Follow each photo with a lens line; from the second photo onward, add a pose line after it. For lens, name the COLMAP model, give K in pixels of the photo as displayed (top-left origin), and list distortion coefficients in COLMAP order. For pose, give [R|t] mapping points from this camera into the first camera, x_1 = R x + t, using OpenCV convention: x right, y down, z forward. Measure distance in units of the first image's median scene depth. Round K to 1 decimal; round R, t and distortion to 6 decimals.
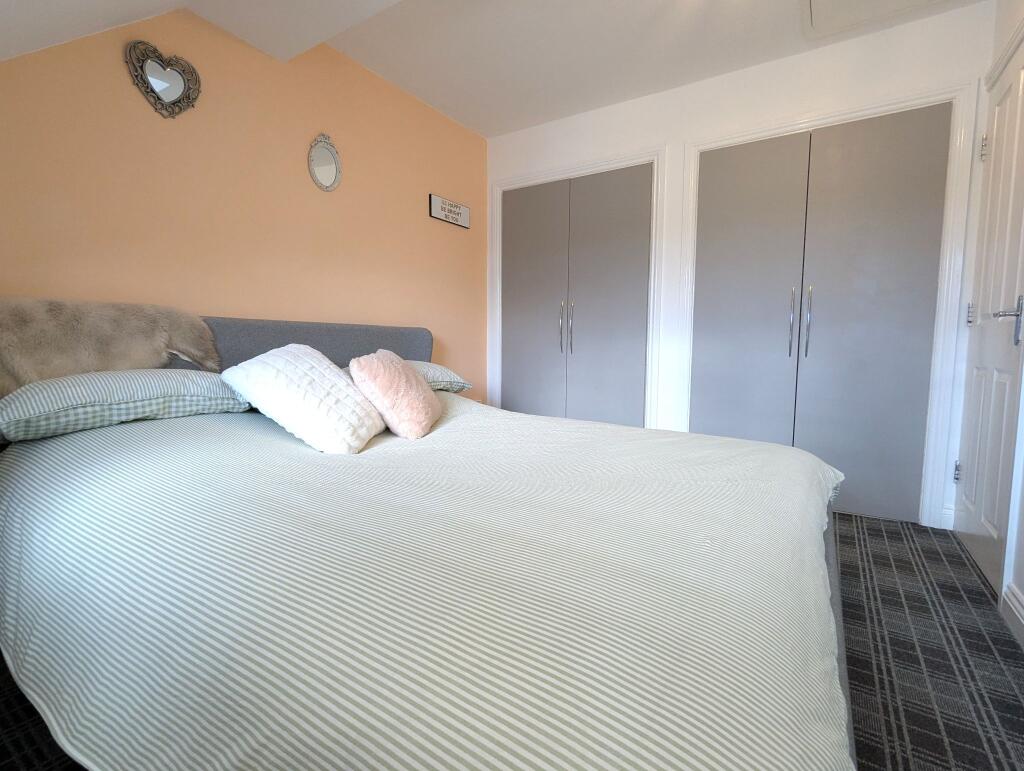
lens RADIAL K [[485.7, 0, 513.0], [0, 485.7, 385.1], [0, 0, 1]] dist [0.001333, 0.001889]
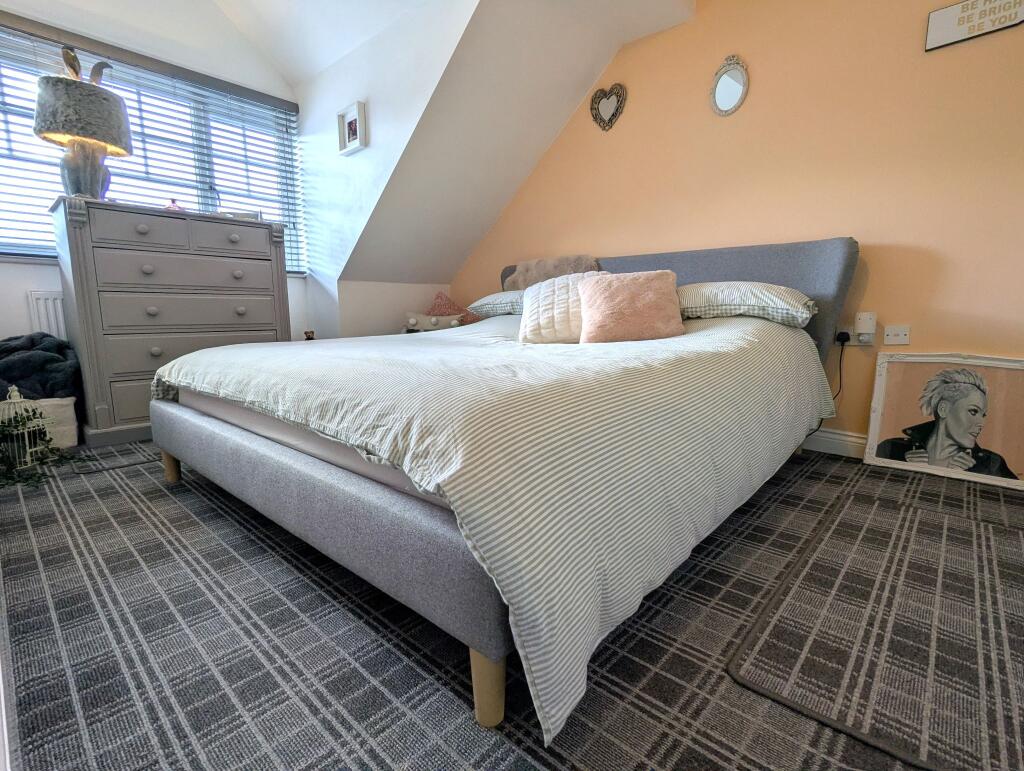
lens RADIAL K [[485.7, 0, 513.0], [0, 485.7, 385.1], [0, 0, 1]] dist [0.001333, 0.001889]
pose [[-0.171554, 0.134172, -0.975995, 0.954473], [-0.090548, 0.984342, 0.151236, 0.047766], [0.981005, 0.114320, -0.156719, 1.020793]]
